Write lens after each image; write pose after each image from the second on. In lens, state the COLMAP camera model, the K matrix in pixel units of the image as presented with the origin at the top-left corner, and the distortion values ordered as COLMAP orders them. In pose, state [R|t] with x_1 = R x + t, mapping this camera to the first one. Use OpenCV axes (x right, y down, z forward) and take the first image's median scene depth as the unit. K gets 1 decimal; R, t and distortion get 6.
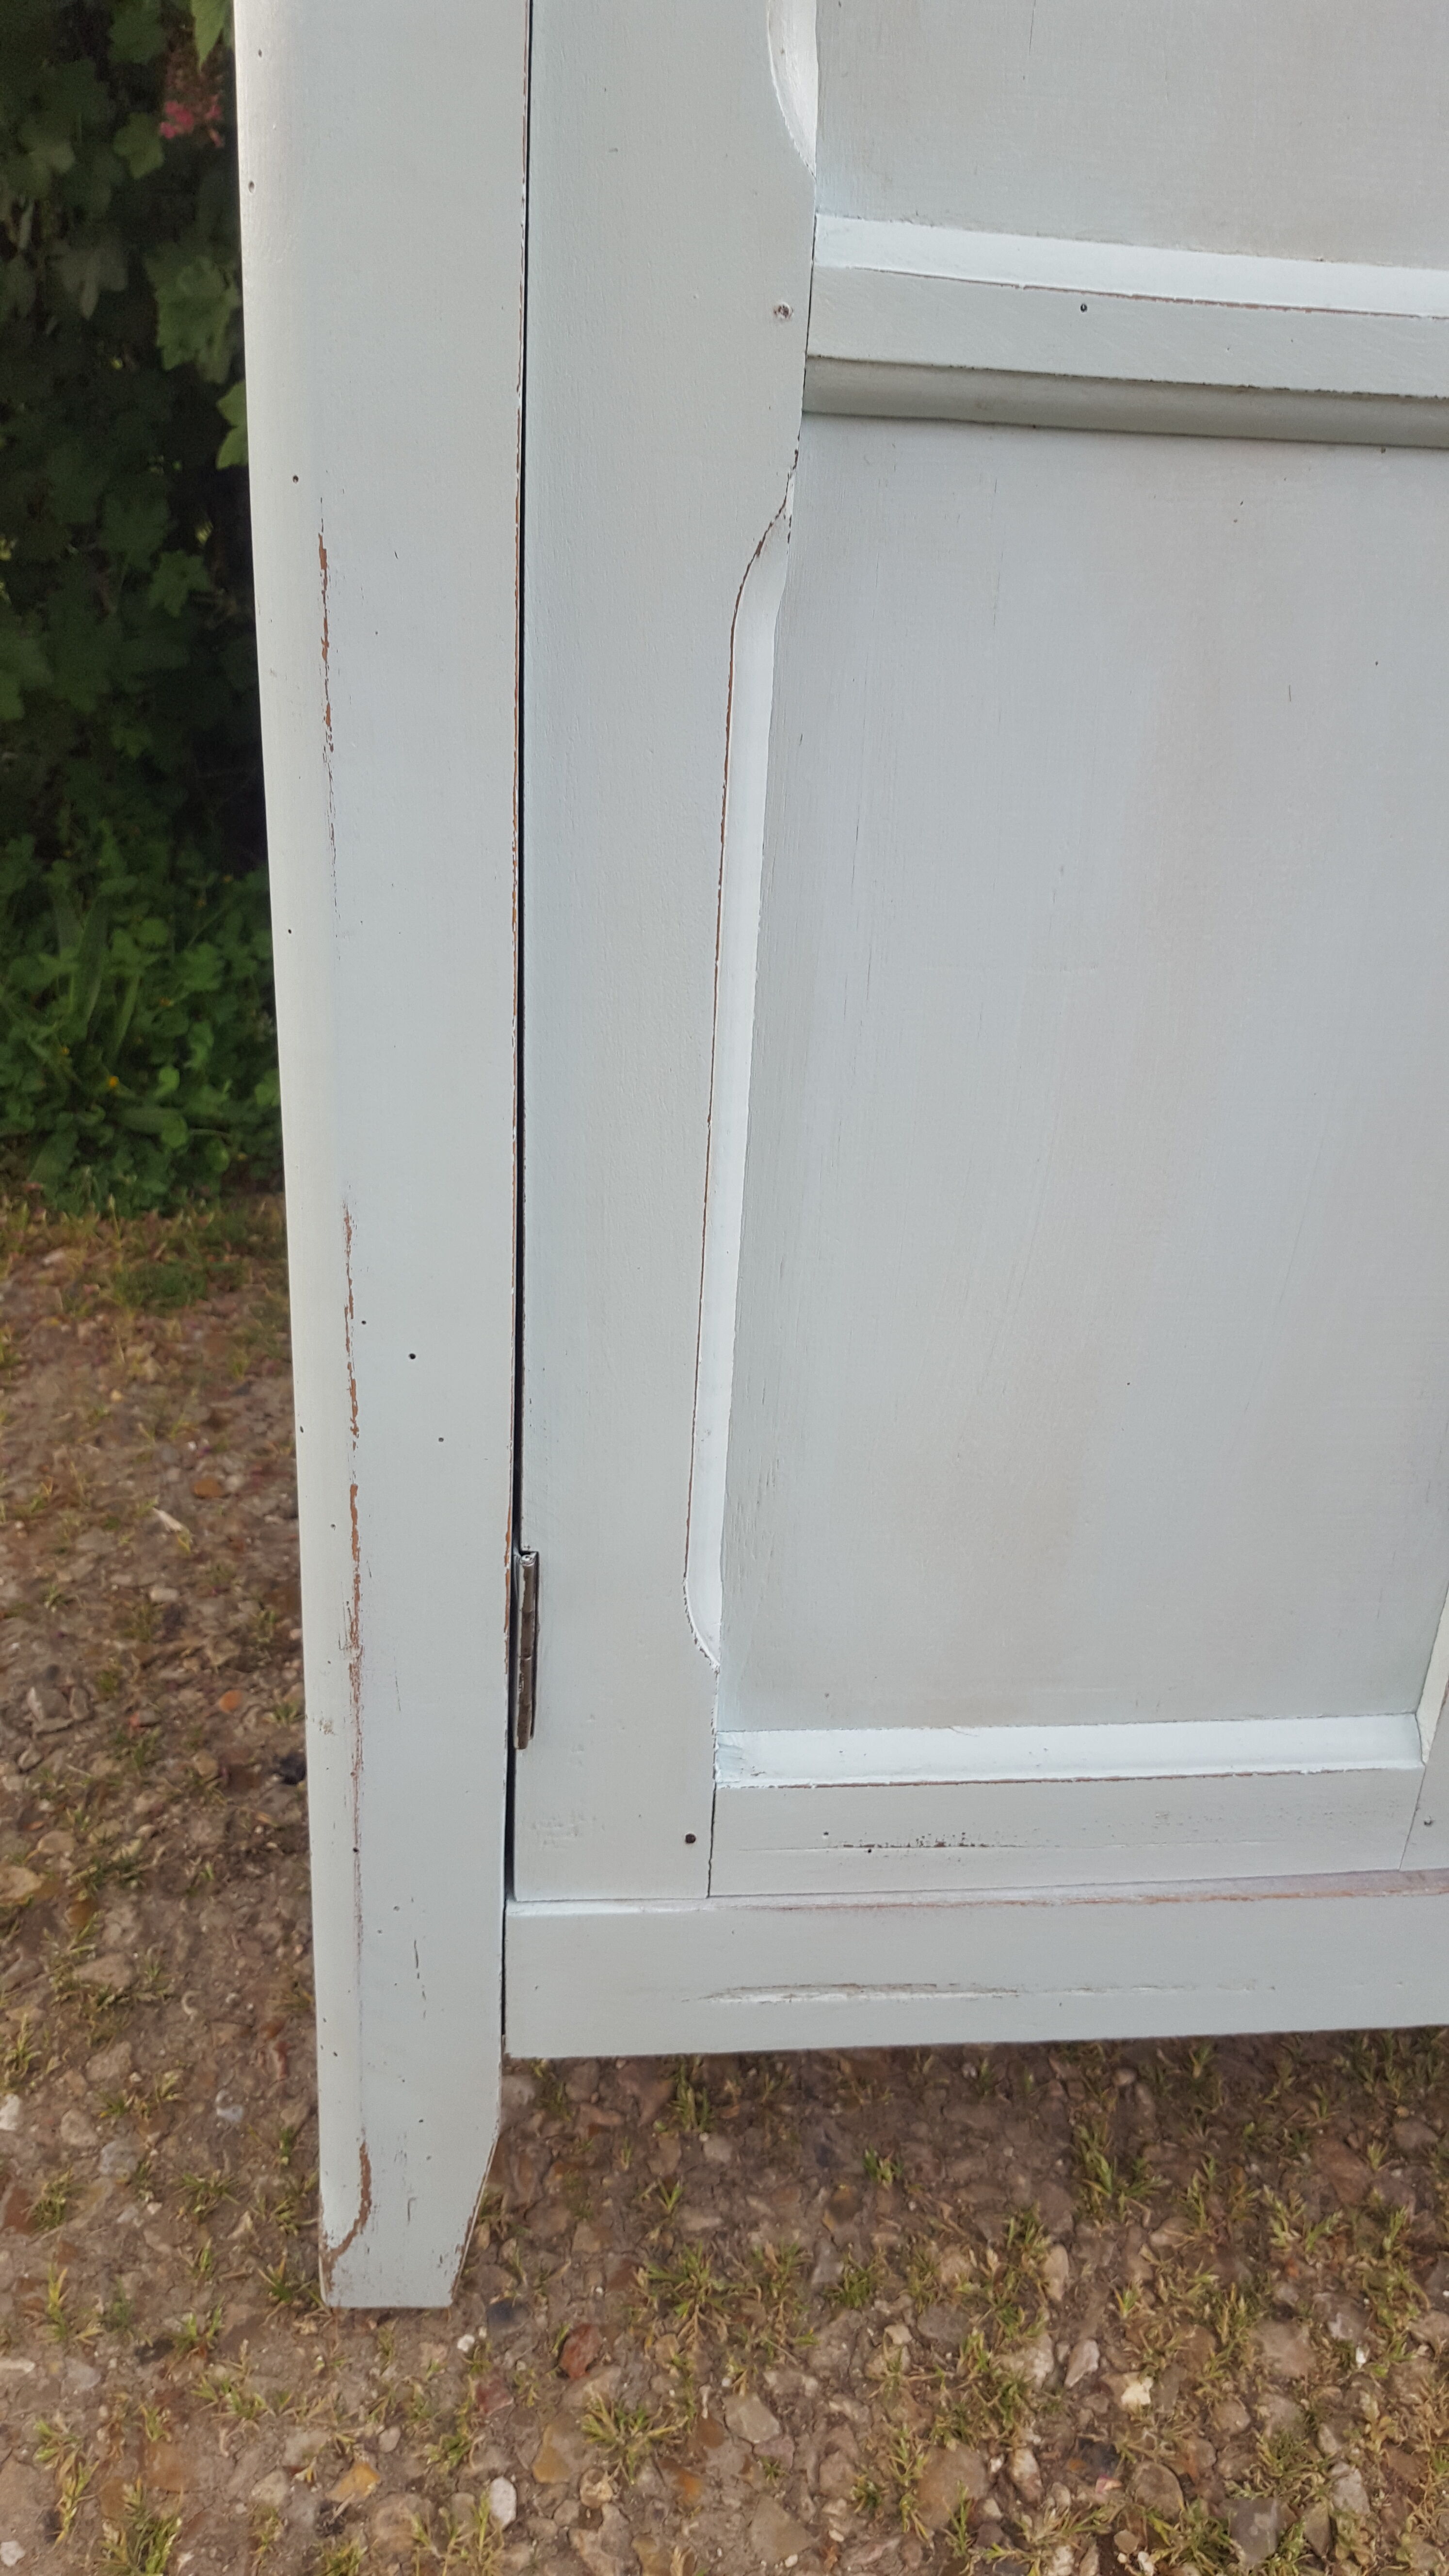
lens RADIAL K [[1964.8, 0, 724.5], [0, 1964.8, 1288.0], [0, 0, 1]] dist [0.062398, -0.145831]
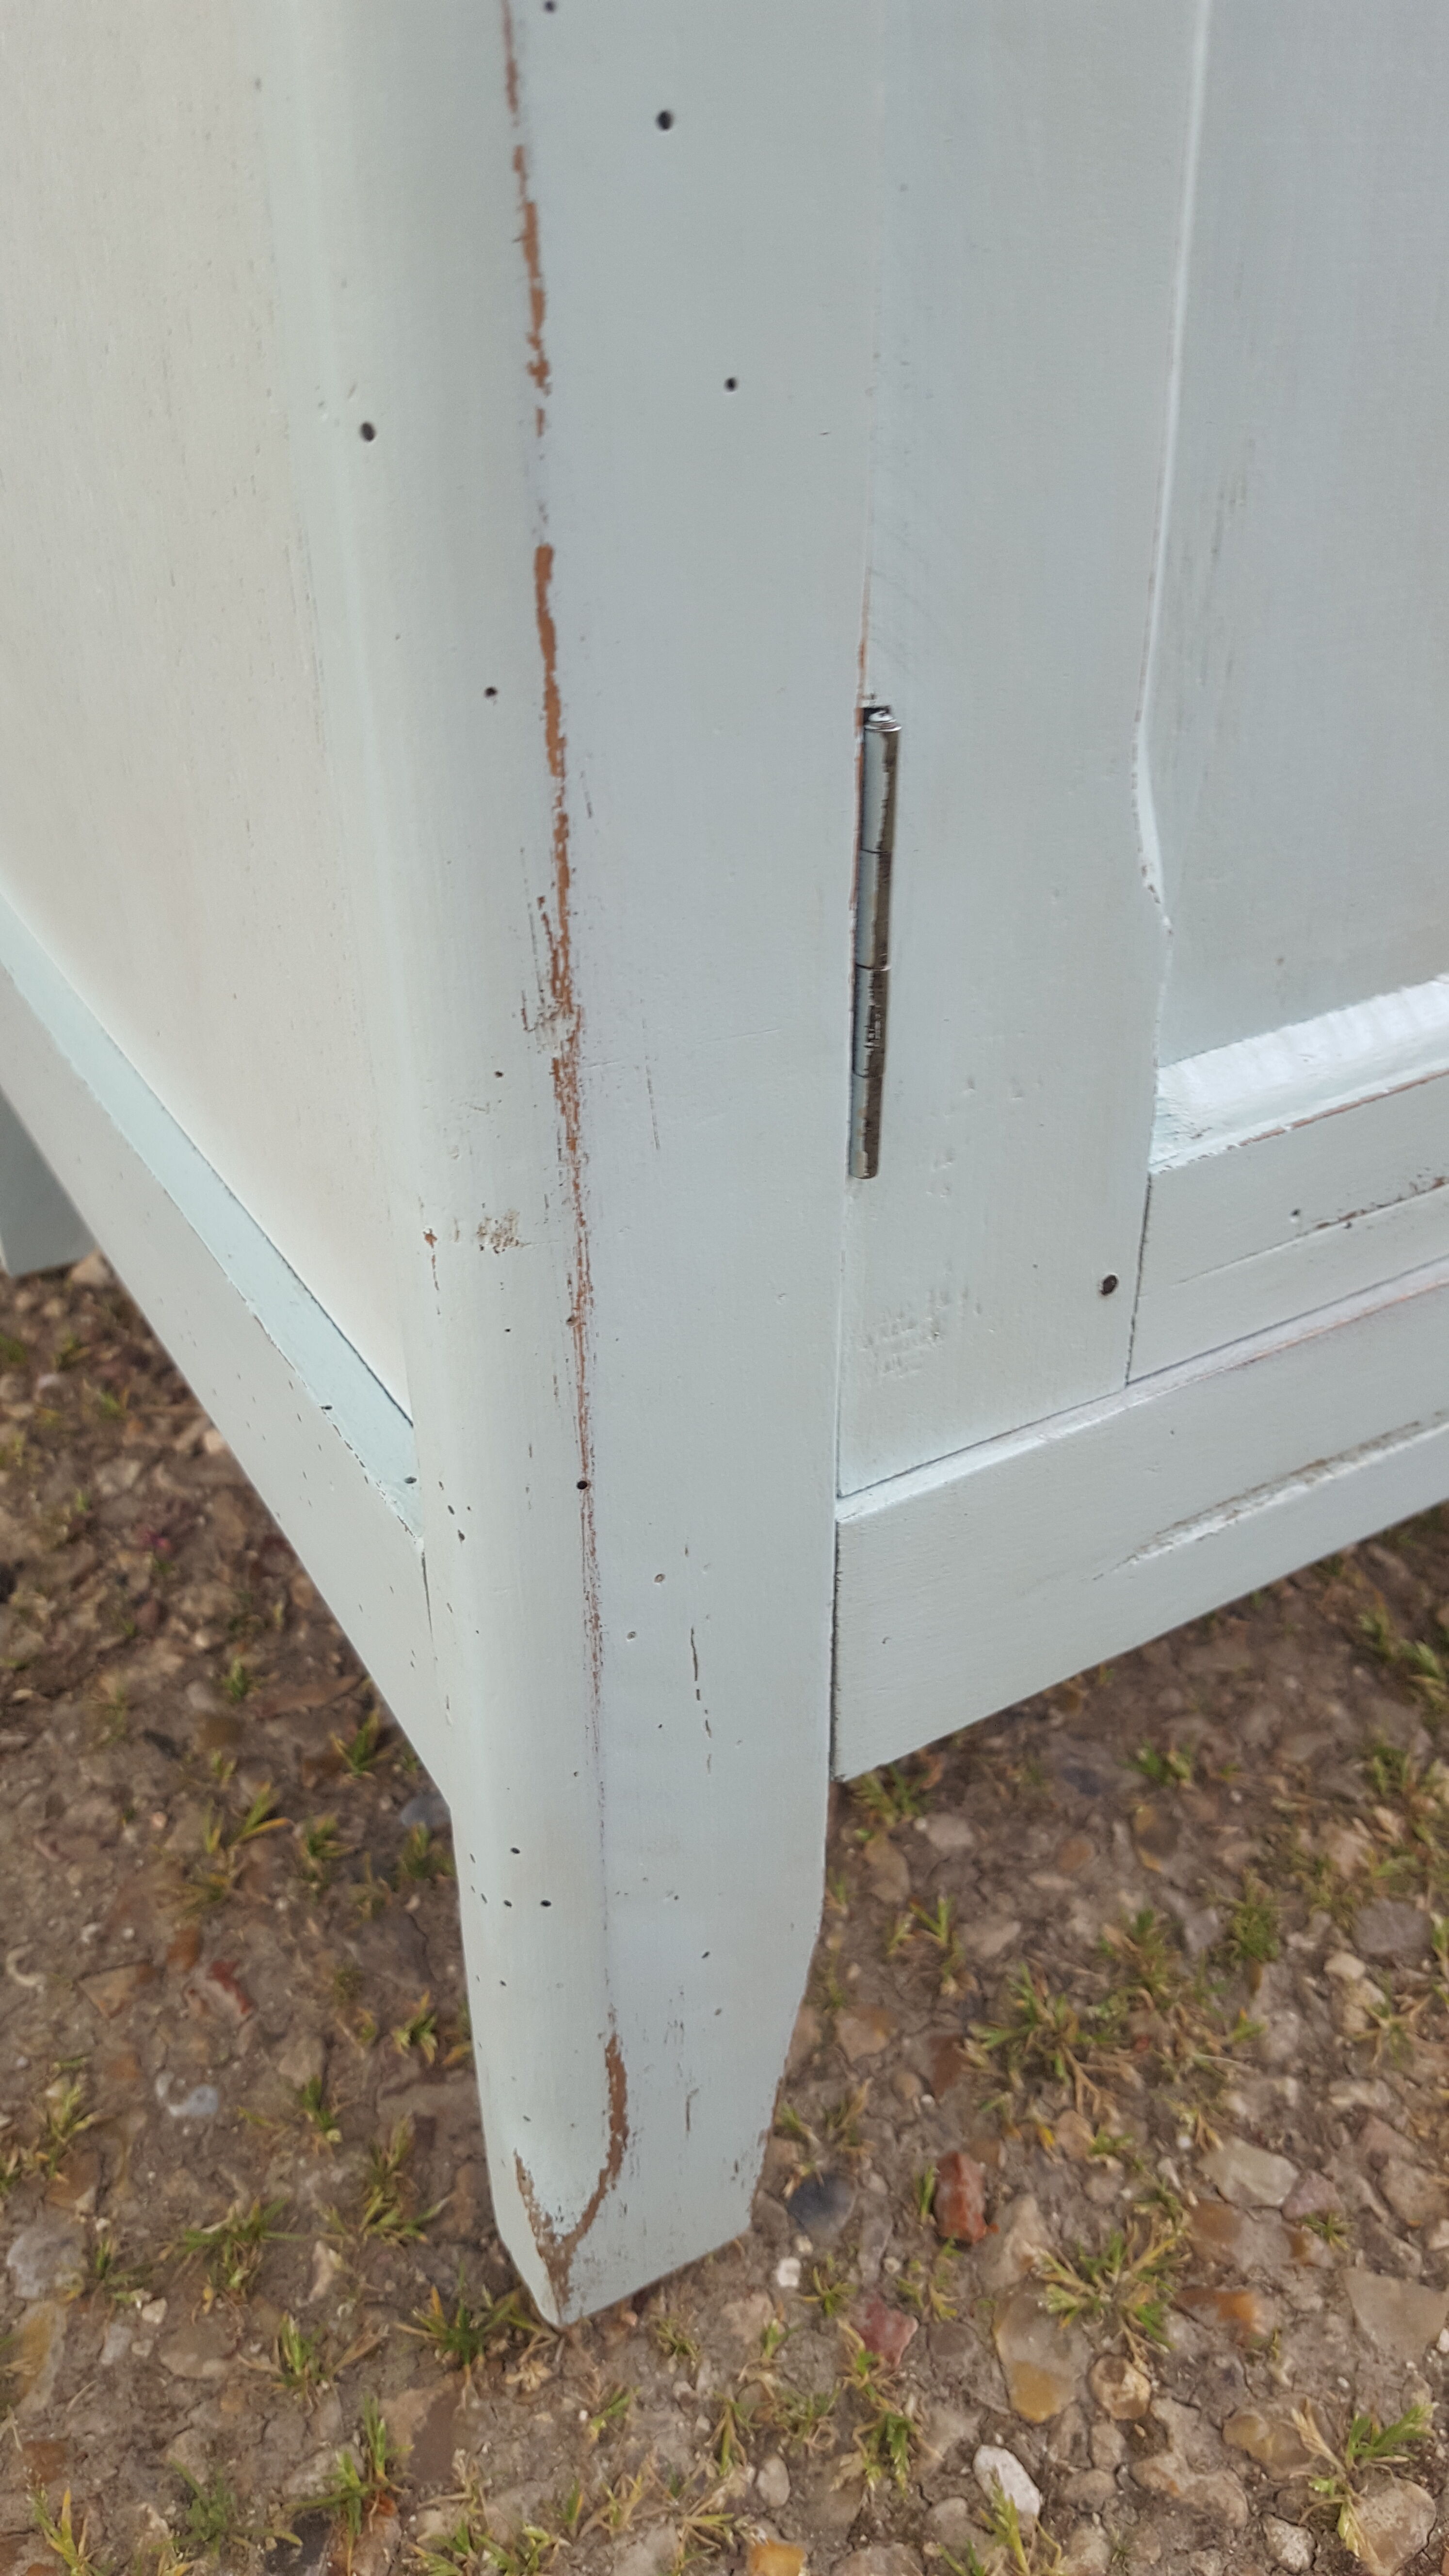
lens RADIAL K [[1960.9, 0, 740.2], [0, 1960.9, 1255.6], [0, 0, 1]] dist [0.070212, -0.177653]
pose [[0.896621, -0.283827, 0.339871, -0.251995], [0.241868, 0.956859, 0.160997, 0.137992], [-0.370904, -0.062149, 0.926589, 0.461523]]
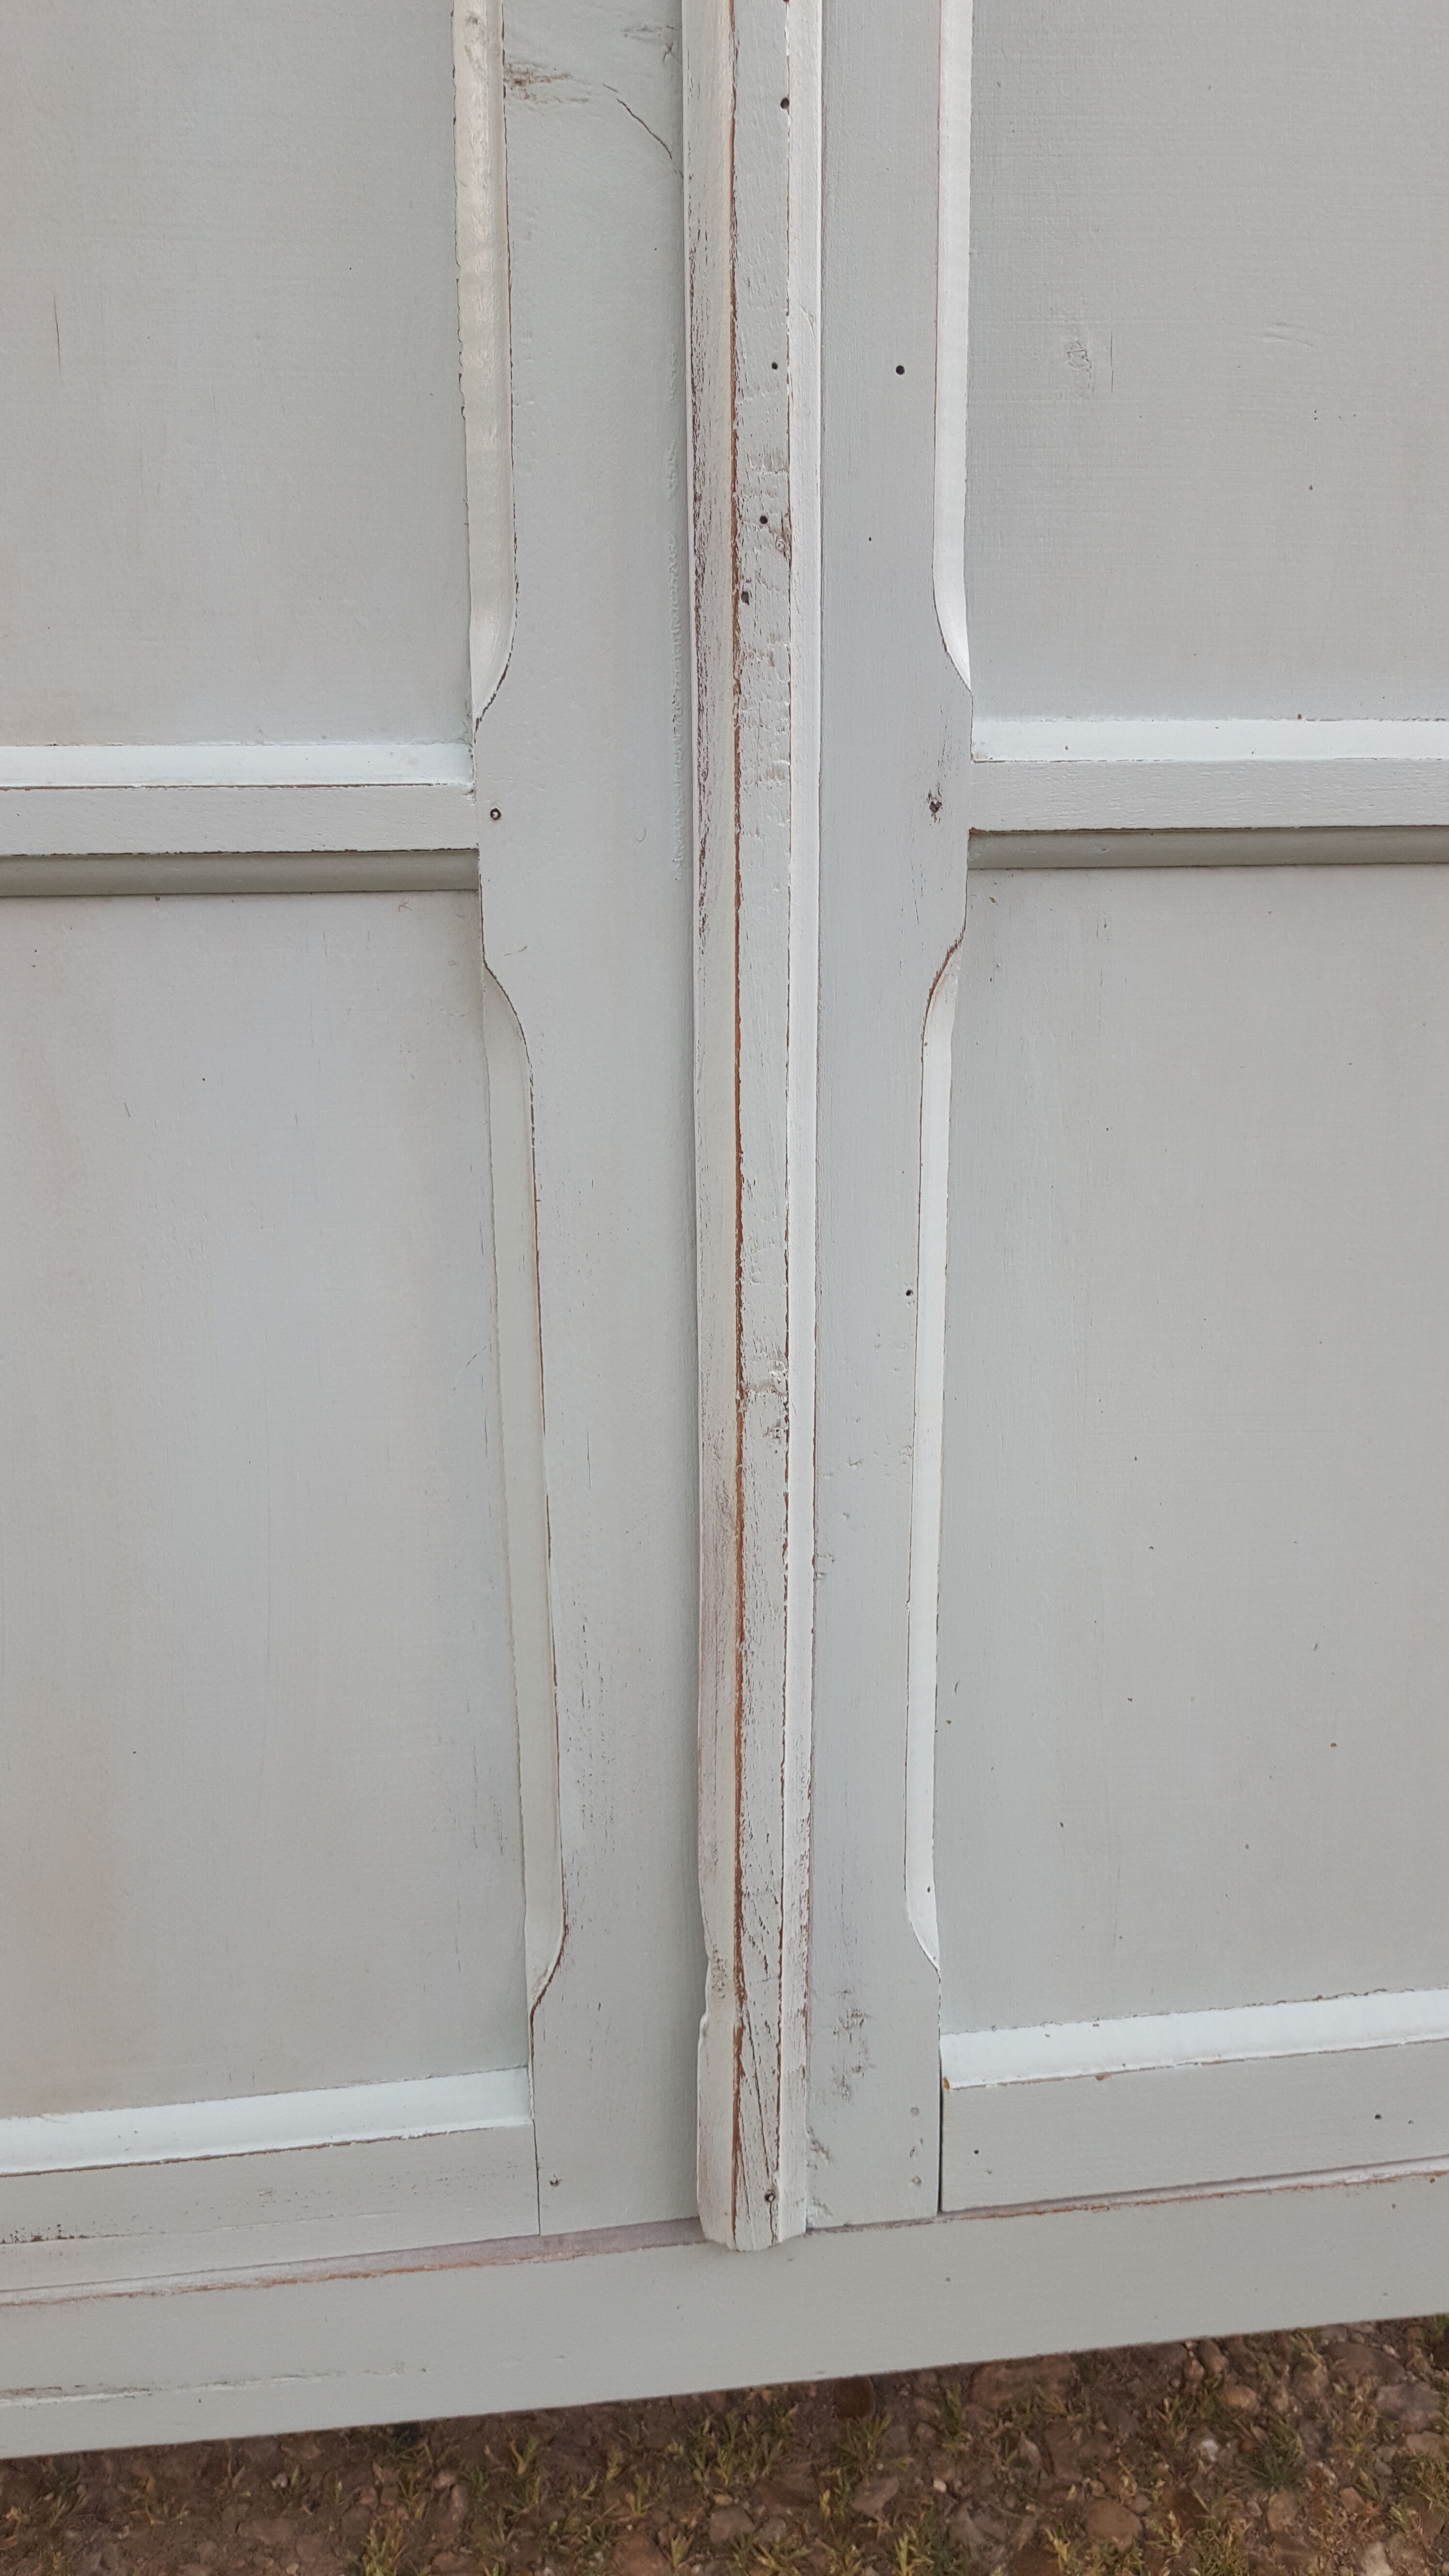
lens RADIAL K [[1958.2, 0, 736.6], [0, 1958.2, 1242.6], [0, 0, 1]] dist [-0.005898, -0.048554]
pose [[0.997841, -0.064543, 0.012130, 0.420594], [0.065667, 0.978039, -0.197809, 0.009704], [0.000904, 0.198179, 0.980165, -0.040475]]
